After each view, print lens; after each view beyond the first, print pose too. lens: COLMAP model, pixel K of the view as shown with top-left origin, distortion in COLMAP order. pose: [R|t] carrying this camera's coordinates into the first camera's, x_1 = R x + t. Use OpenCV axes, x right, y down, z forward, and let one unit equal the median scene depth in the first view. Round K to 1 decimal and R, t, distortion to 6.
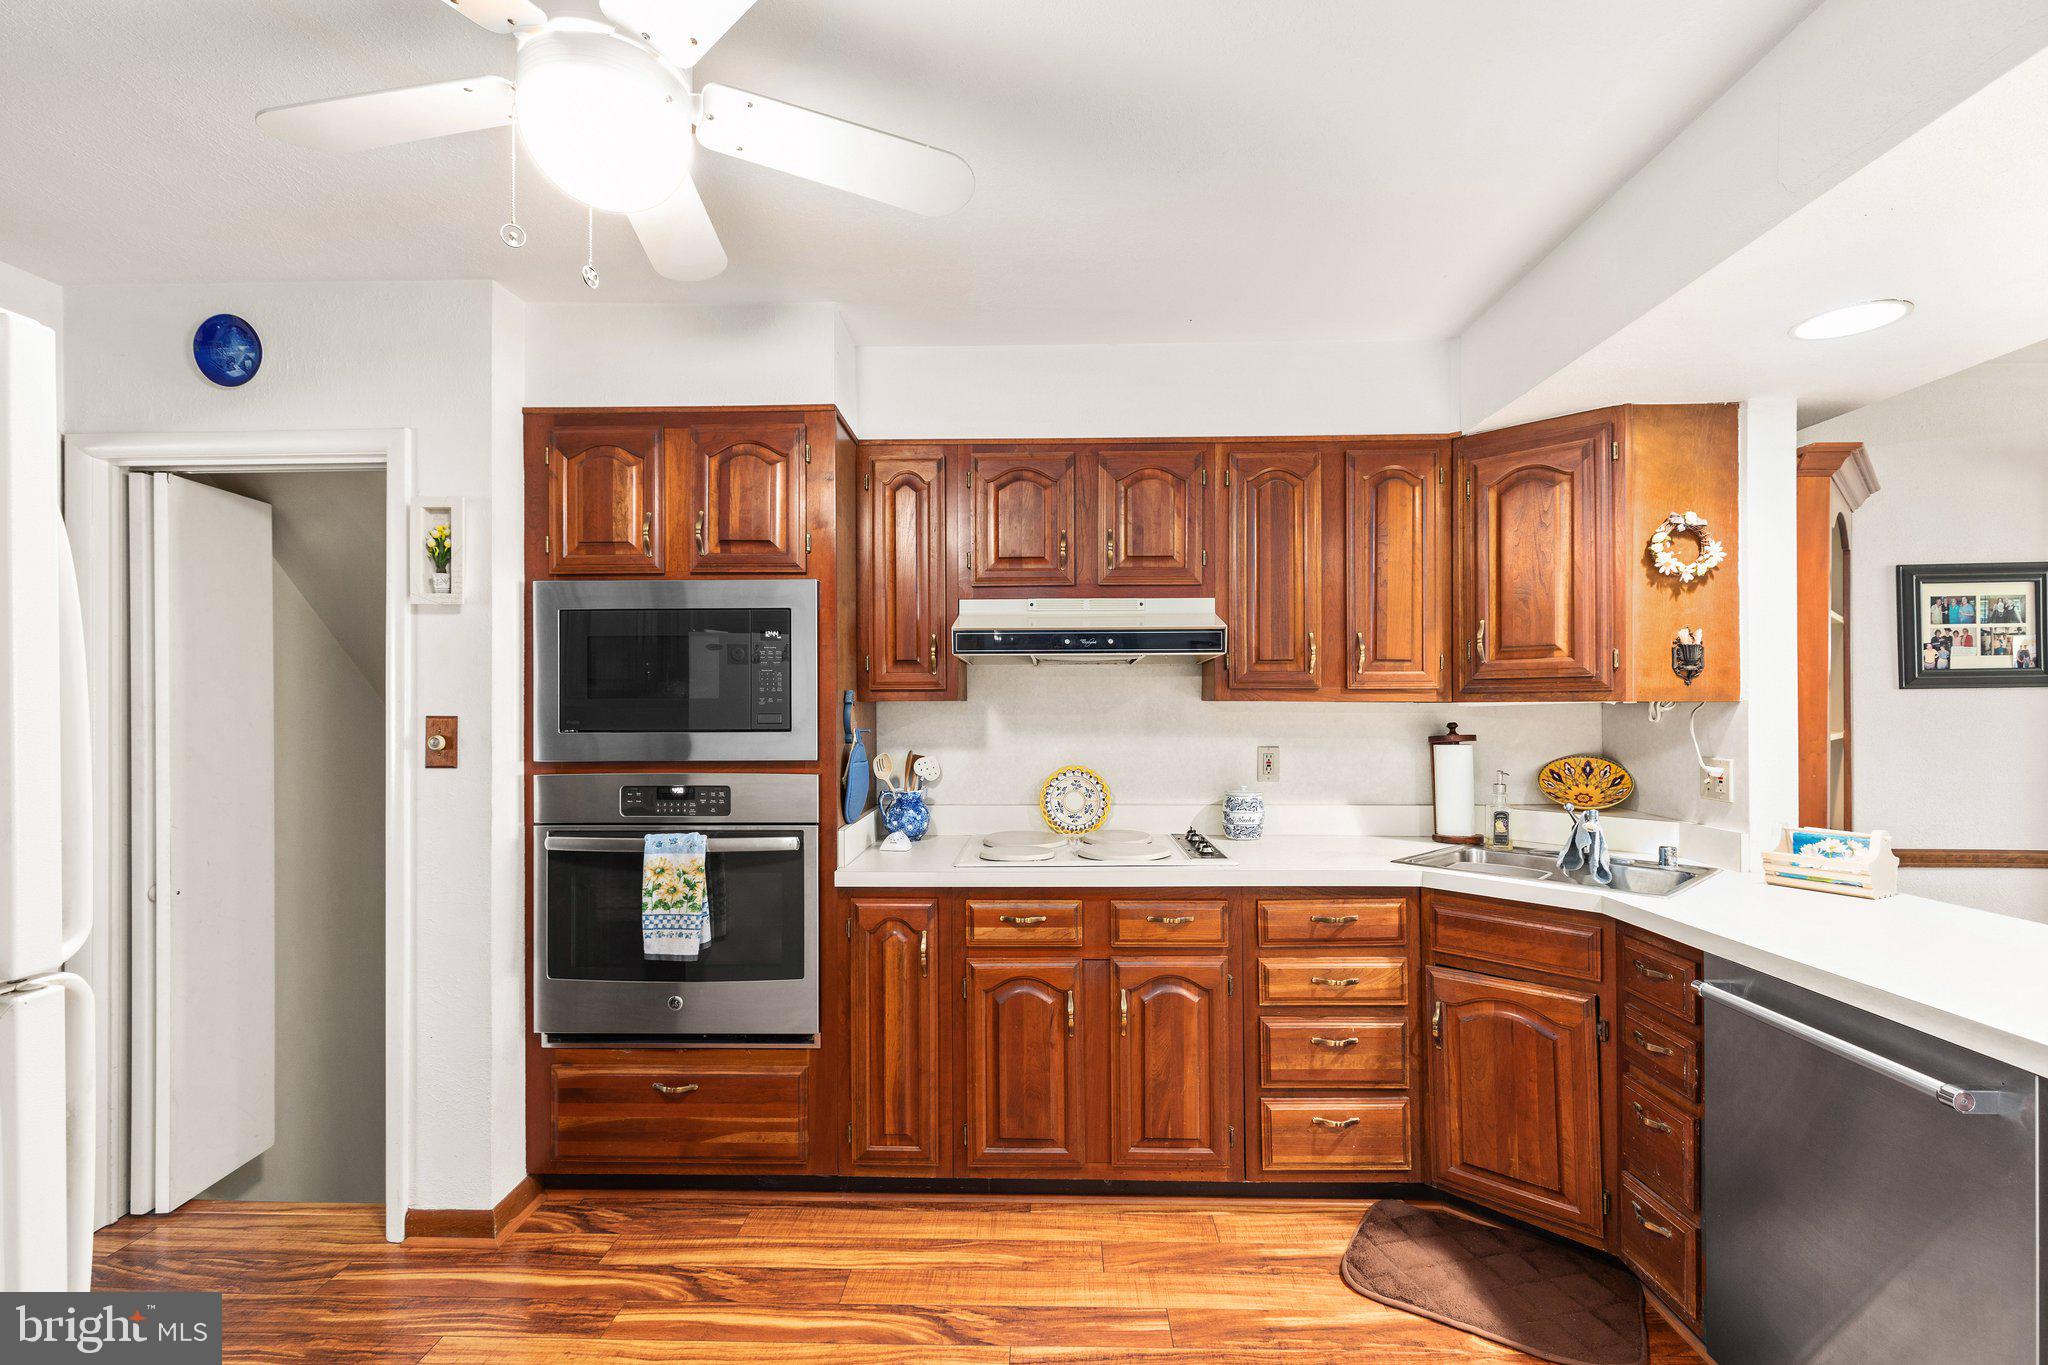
lens RADIAL K [[922.9, 0, 1033.2], [0, 922.9, 697.8], [0, 0, 1]] dist [0.012016, 0.000095]
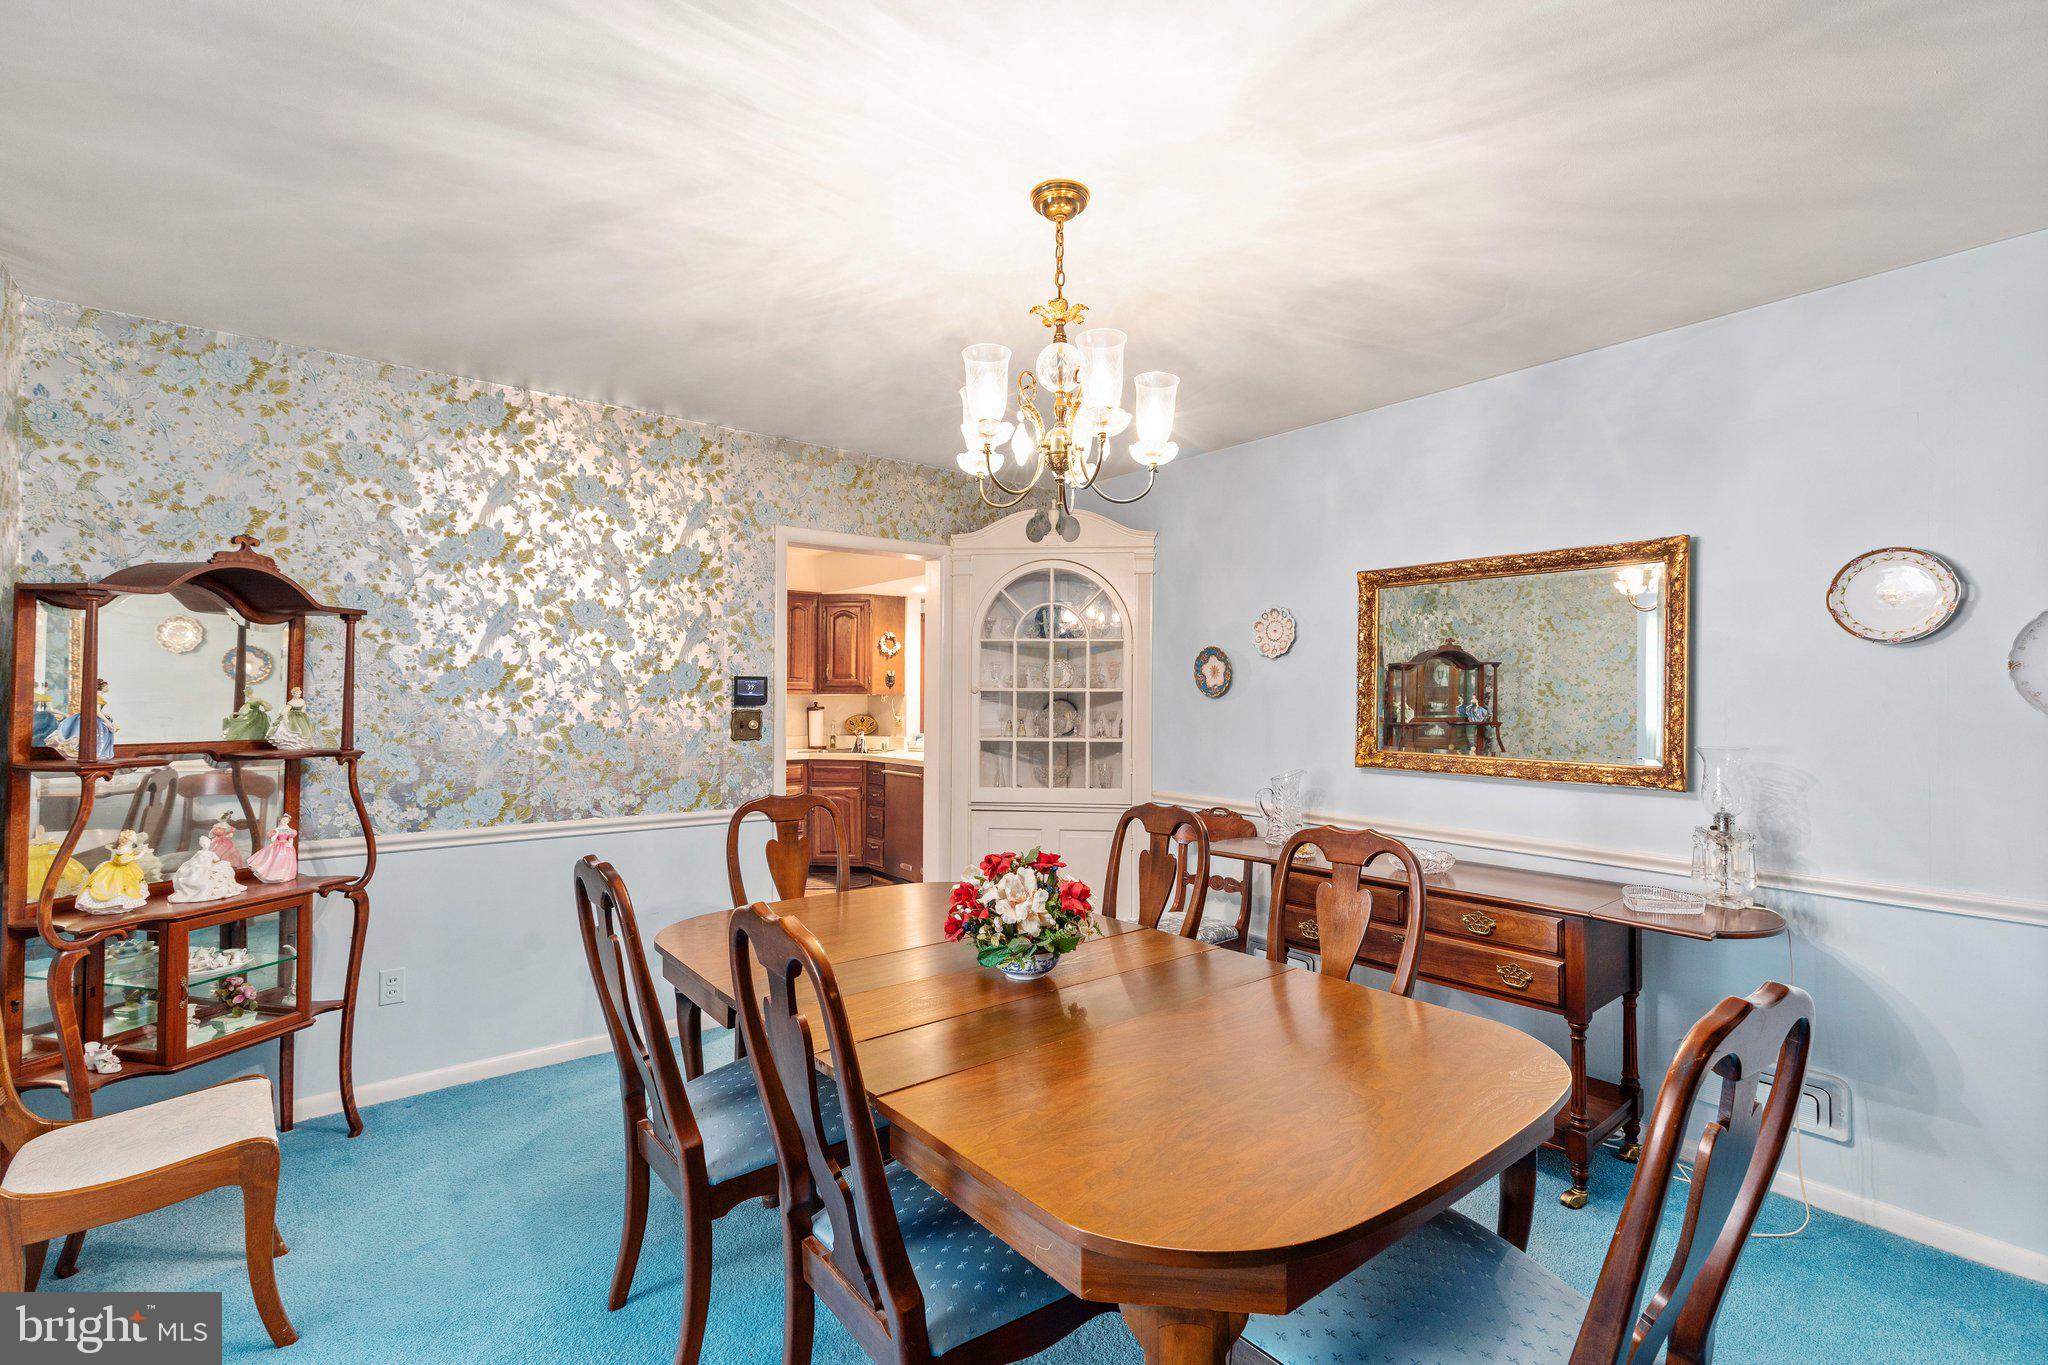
lens RADIAL K [[922.9, 0, 1024.5], [0, 922.9, 690.4], [0, 0, 1]] dist [0.012016, 0.000095]
pose [[0.771691, 0.009594, 0.635925, -0.880586], [-0.012655, 0.999920, 0.000271, -0.015990], [-0.635871, -0.008257, 0.771751, -1.619947]]
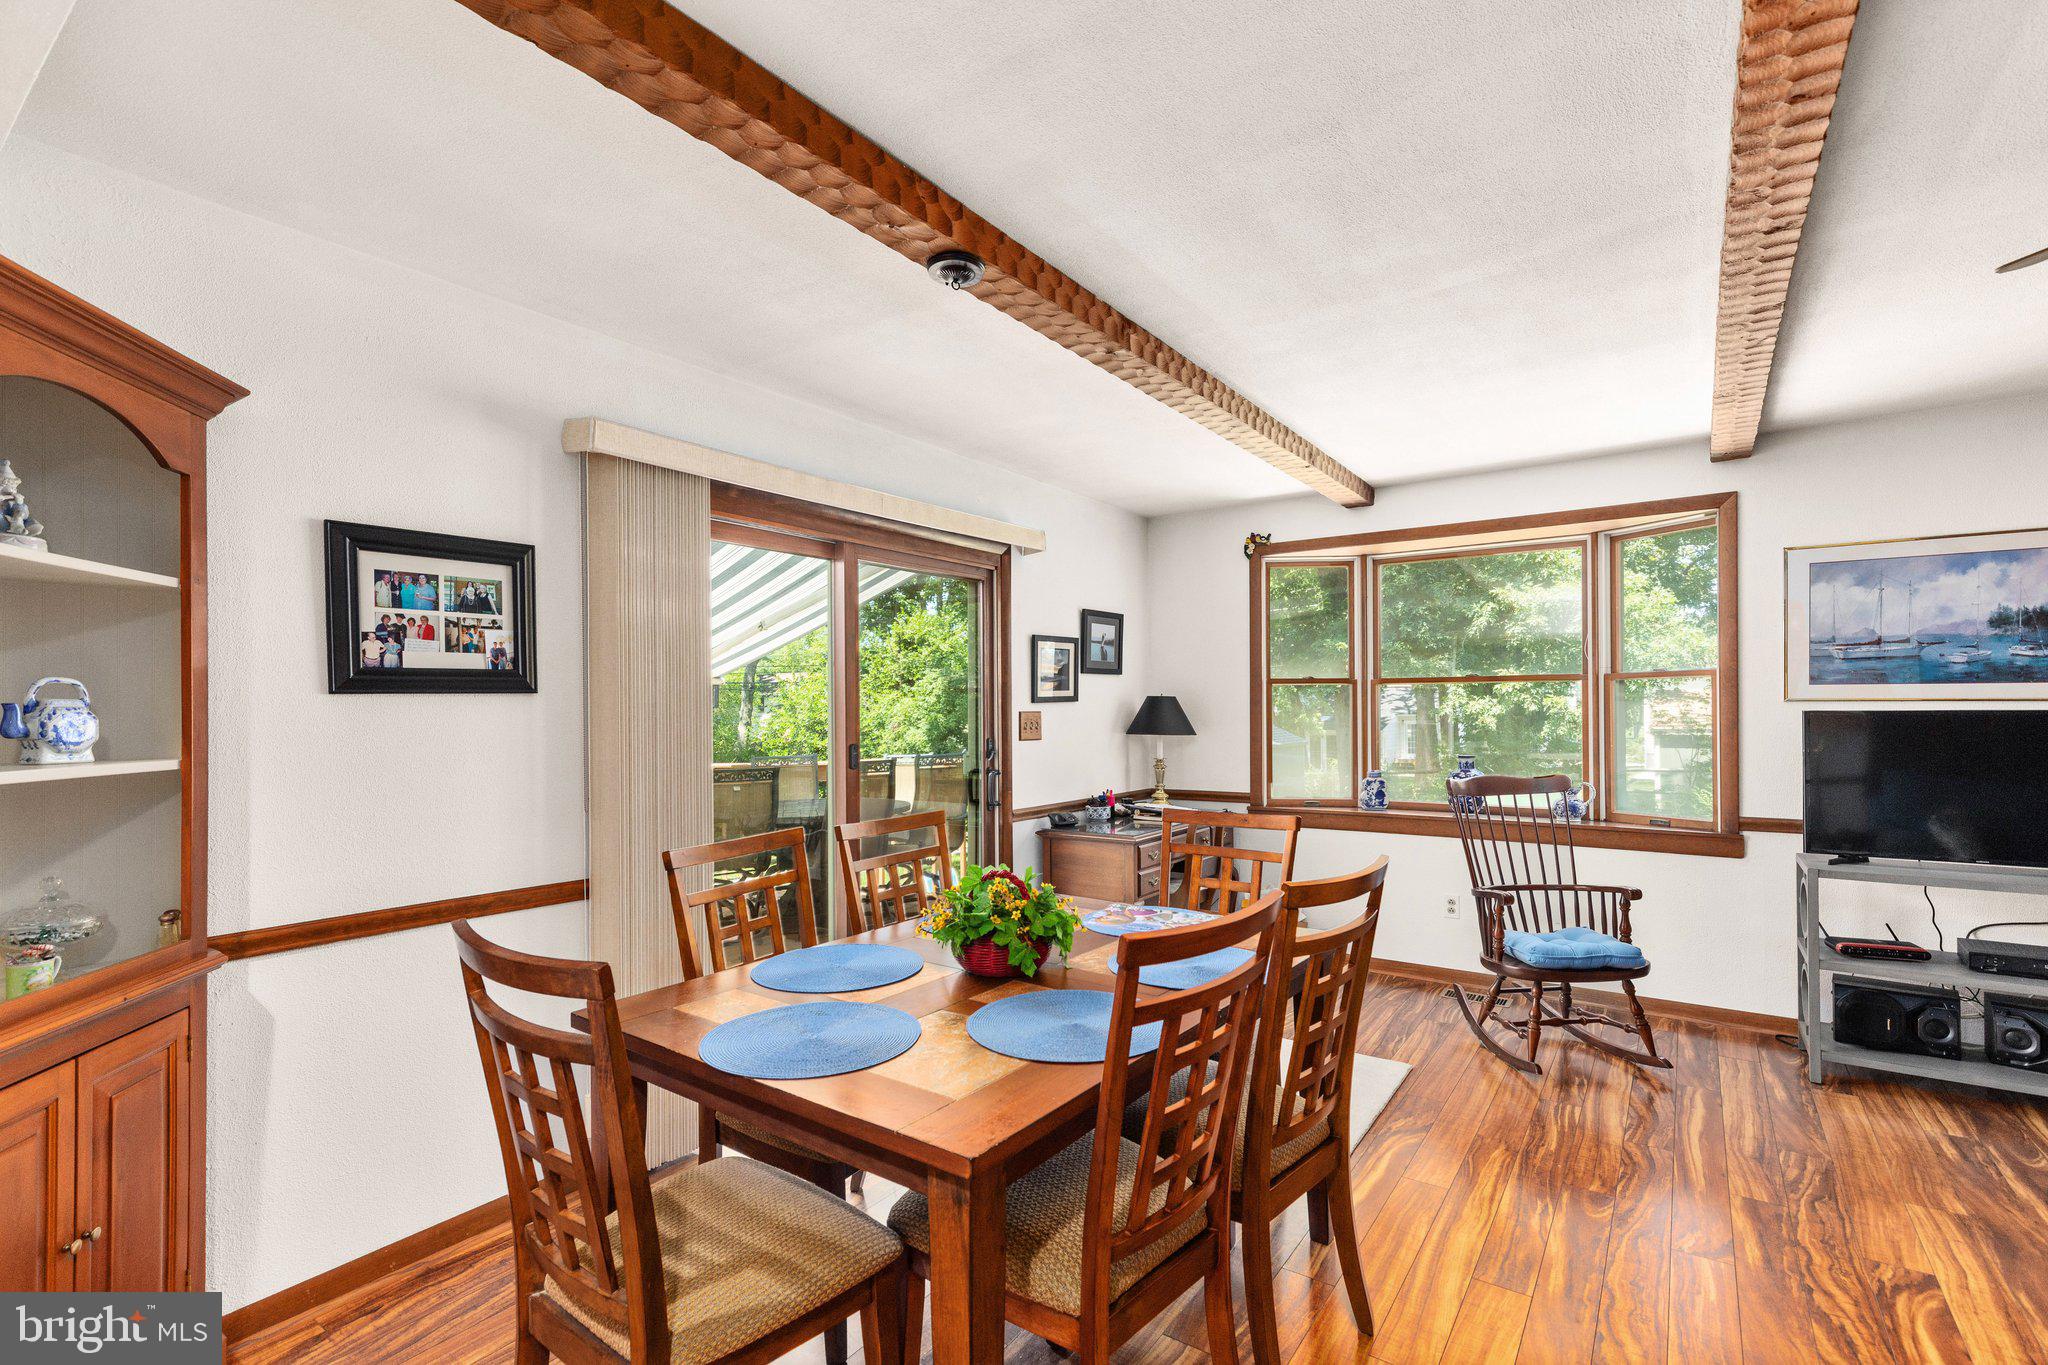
lens RADIAL K [[922.9, 0, 1025.9], [0, 922.9, 696.3], [0, 0, 1]] dist [0.012016, 0.000095]
pose [[0.572566, 0.007980, 0.819820, 0.654857], [-0.005177, 0.999968, -0.006117, -0.006004], [-0.819842, -0.000742, 0.572589, 0.155312]]
